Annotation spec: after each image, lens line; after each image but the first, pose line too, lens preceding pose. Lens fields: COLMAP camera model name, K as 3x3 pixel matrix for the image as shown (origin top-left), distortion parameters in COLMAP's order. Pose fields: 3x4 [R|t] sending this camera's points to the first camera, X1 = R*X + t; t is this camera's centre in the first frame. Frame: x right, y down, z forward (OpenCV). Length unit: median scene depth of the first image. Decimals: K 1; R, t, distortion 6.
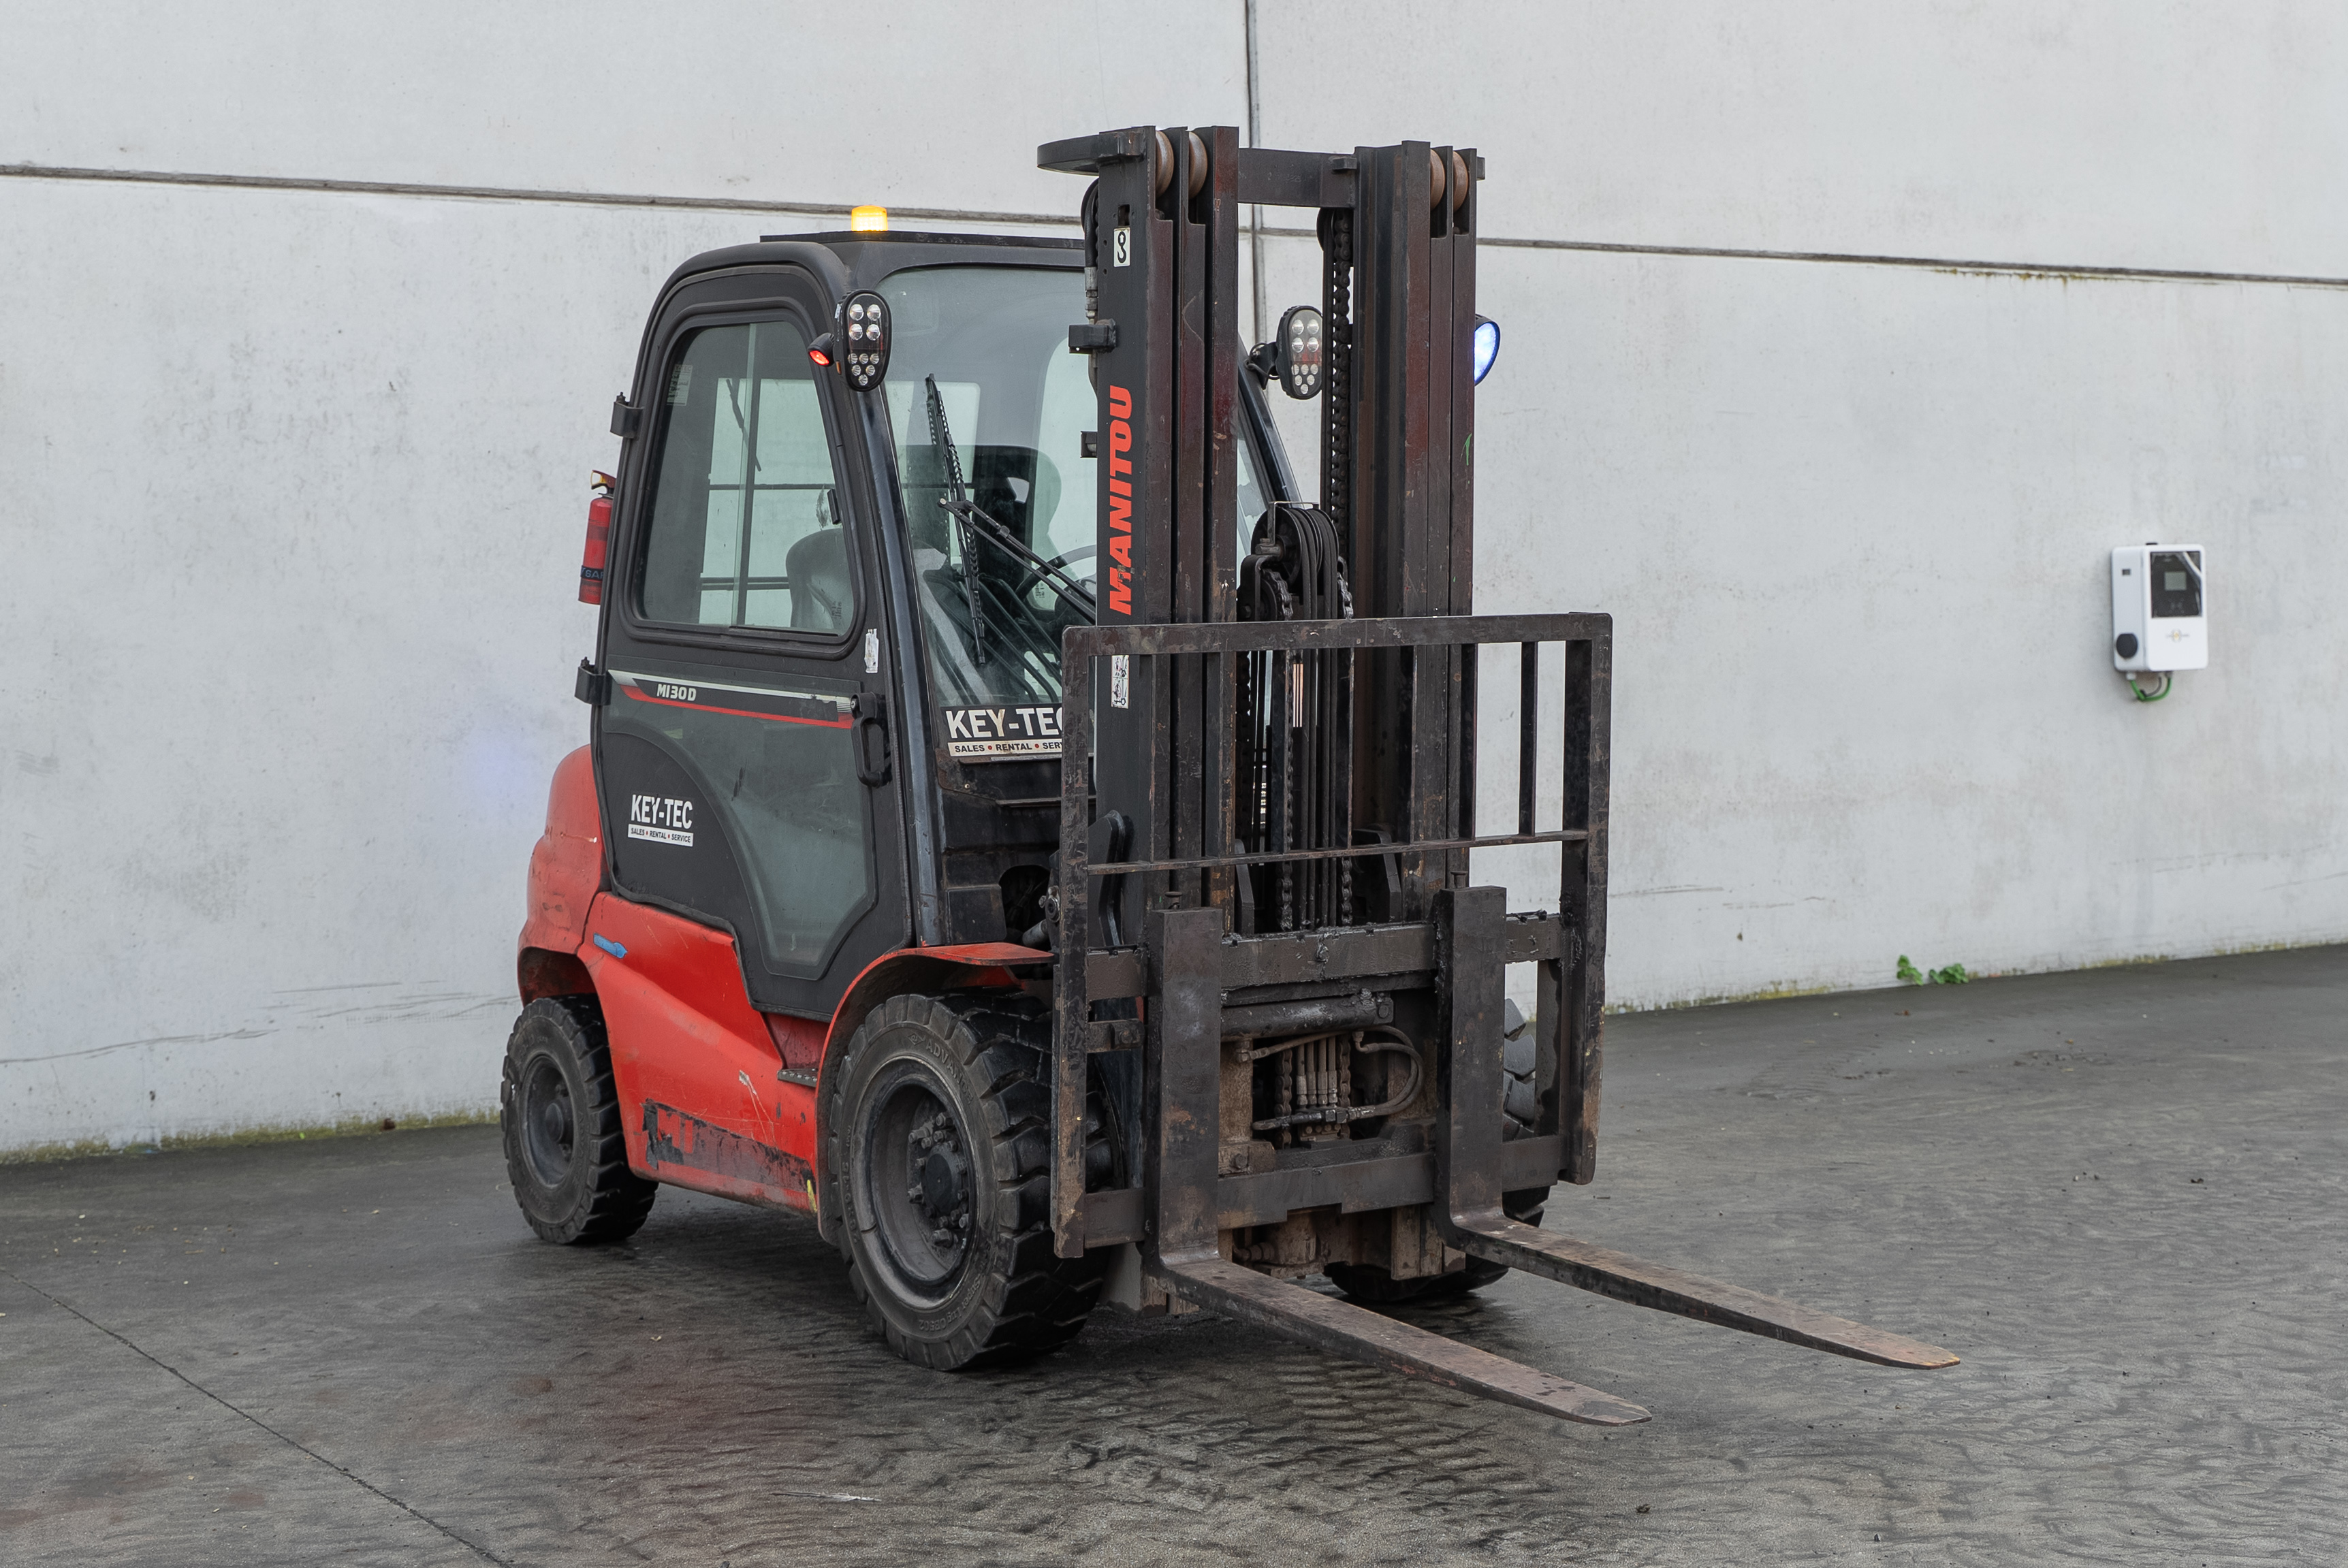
lens RADIAL K [[3634.2, 0, 1162.7], [0, 3634.2, 698.4], [0, 0, 1]] dist [0.006781, -0.028782]
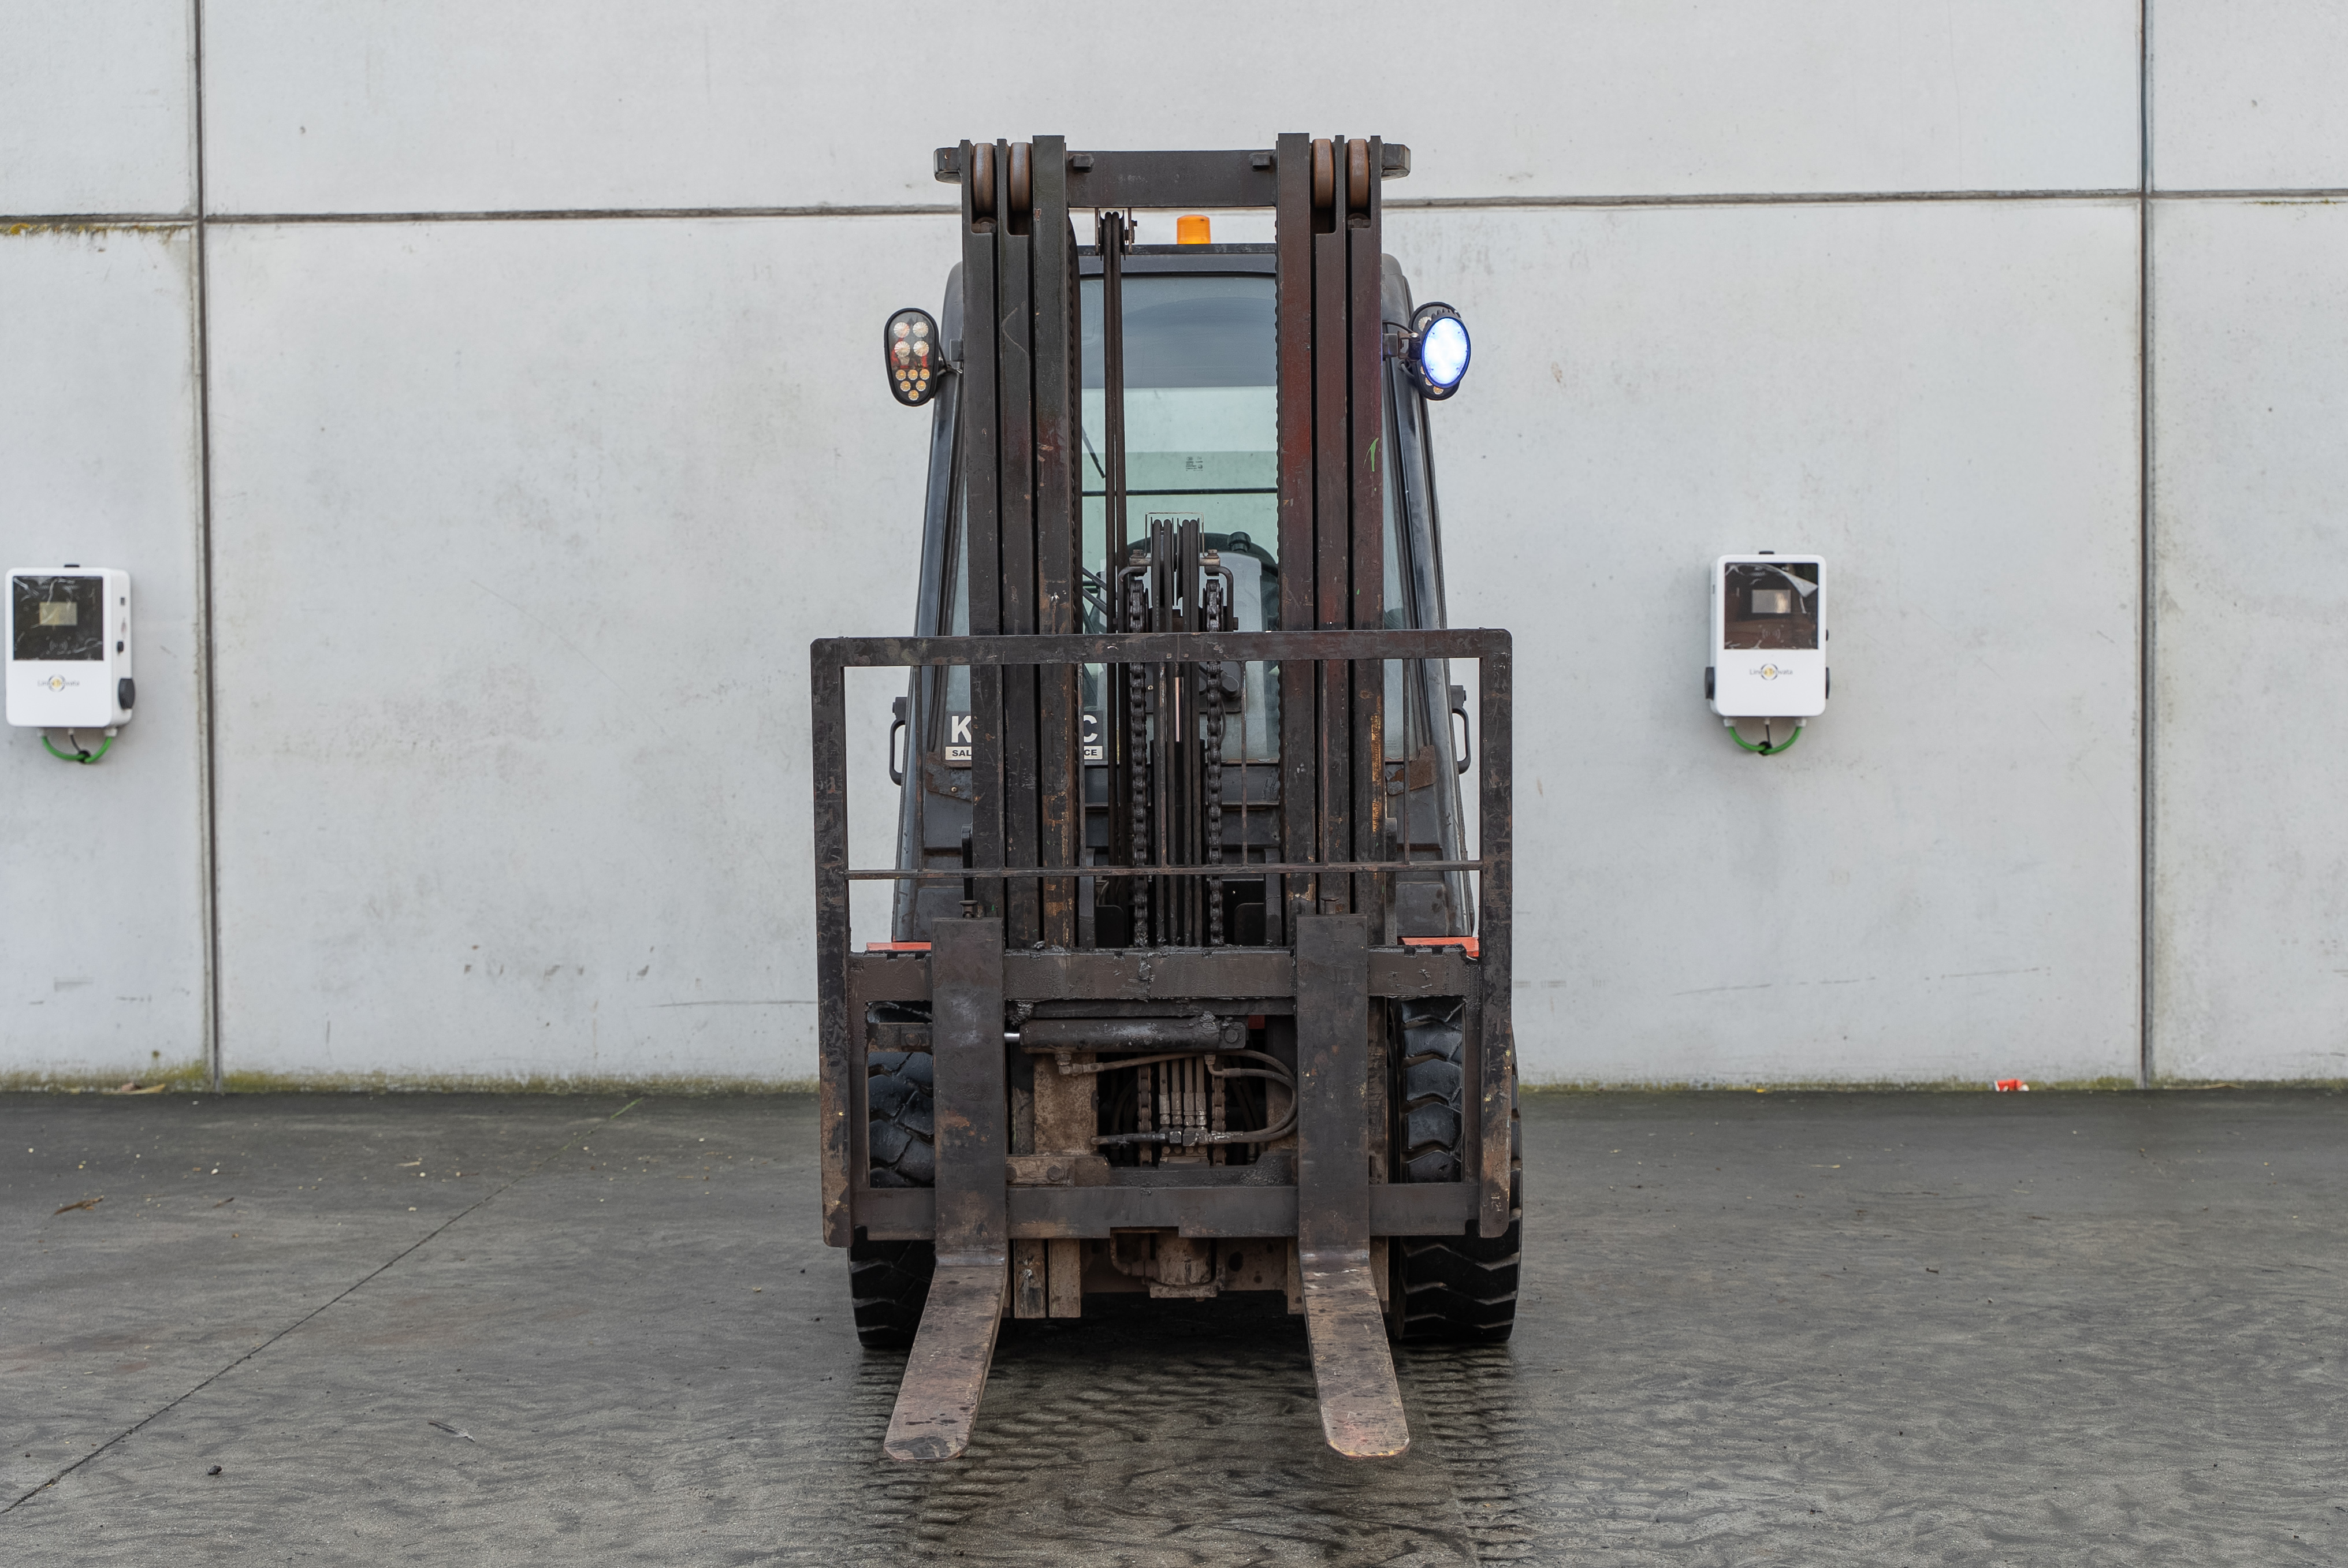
lens RADIAL K [[3627.2, 0, 1184.5], [0, 3627.2, 814.0], [0, 0, 1]] dist [0.004558, 0.011286]
pose [[0.829612, 0.041150, -0.556821, 0.593282], [-0.019810, 0.998822, 0.044299, -0.016292], [0.557988, -0.025720, 0.829450, 0.188973]]
